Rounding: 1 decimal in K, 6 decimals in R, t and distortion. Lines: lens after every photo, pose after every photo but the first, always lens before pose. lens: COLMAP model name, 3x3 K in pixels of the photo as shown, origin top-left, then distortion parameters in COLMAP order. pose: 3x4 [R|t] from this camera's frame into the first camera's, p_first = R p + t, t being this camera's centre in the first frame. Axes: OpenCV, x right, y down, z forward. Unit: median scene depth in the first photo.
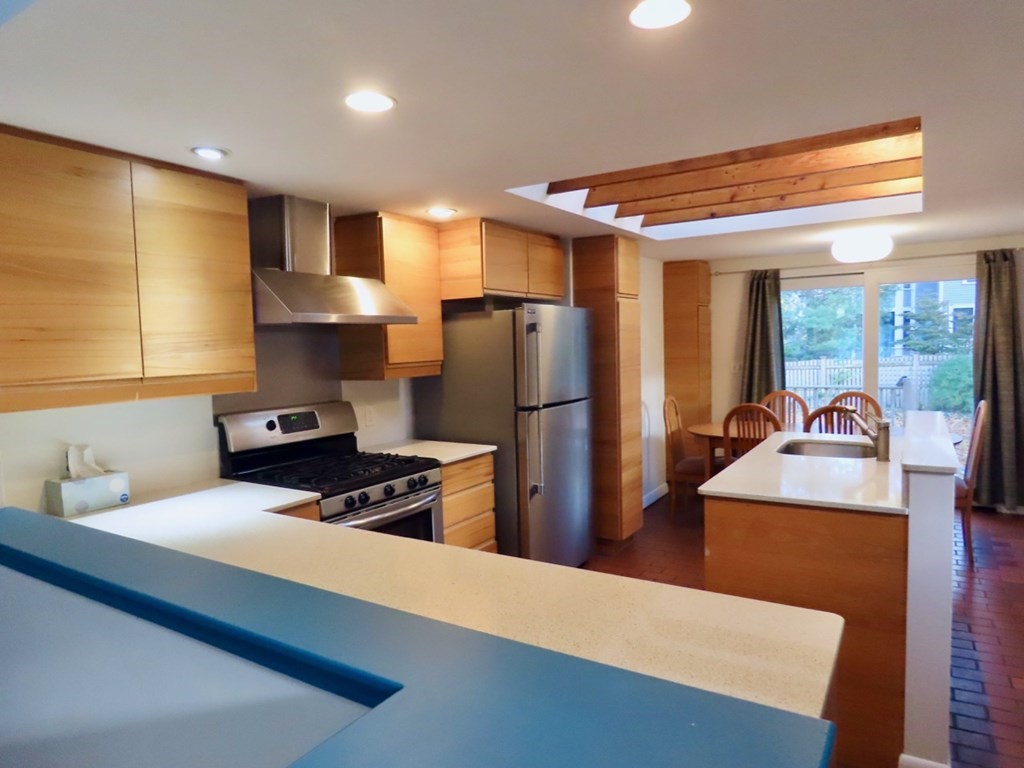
lens RADIAL K [[646.1, 0, 512.0], [0, 646.1, 384.6], [0, 0, 1]] dist [-0.001145, -0.000096]
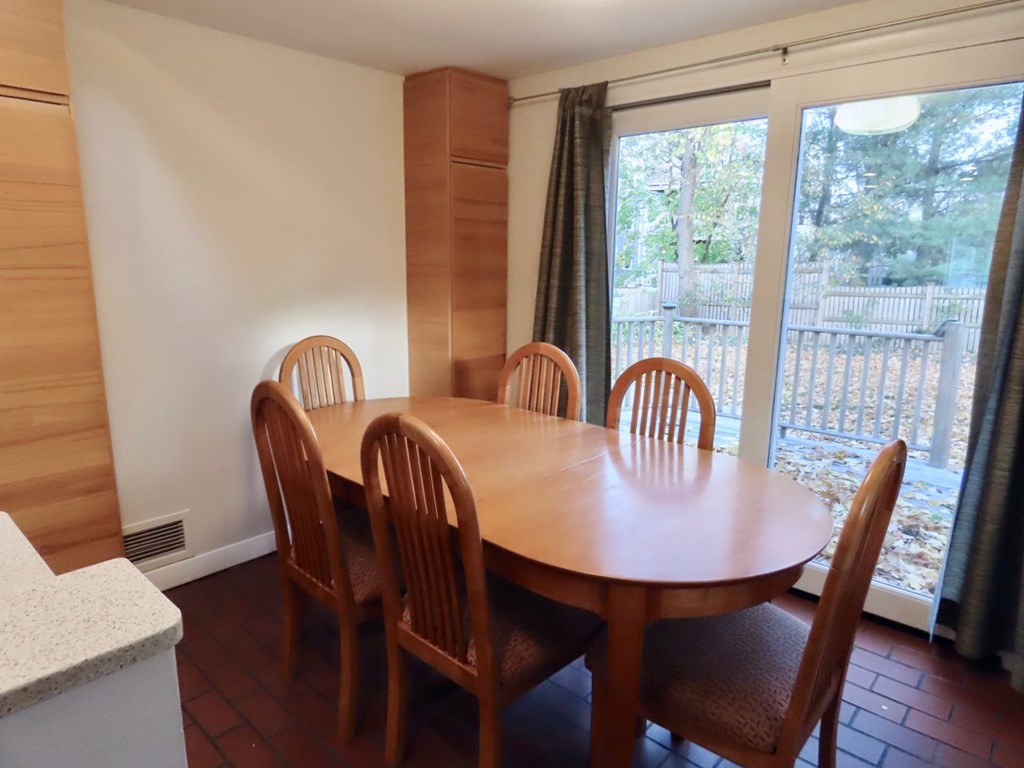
lens RADIAL K [[646.1, 0, 512.3], [0, 646.1, 383.6], [0, 0, 1]] dist [-0.001145, -0.000096]
pose [[0.984603, 0.075382, -0.157718, 0.113495], [-0.052956, 0.988470, 0.141851, -0.006584], [0.166593, -0.131315, 0.977243, 0.129387]]
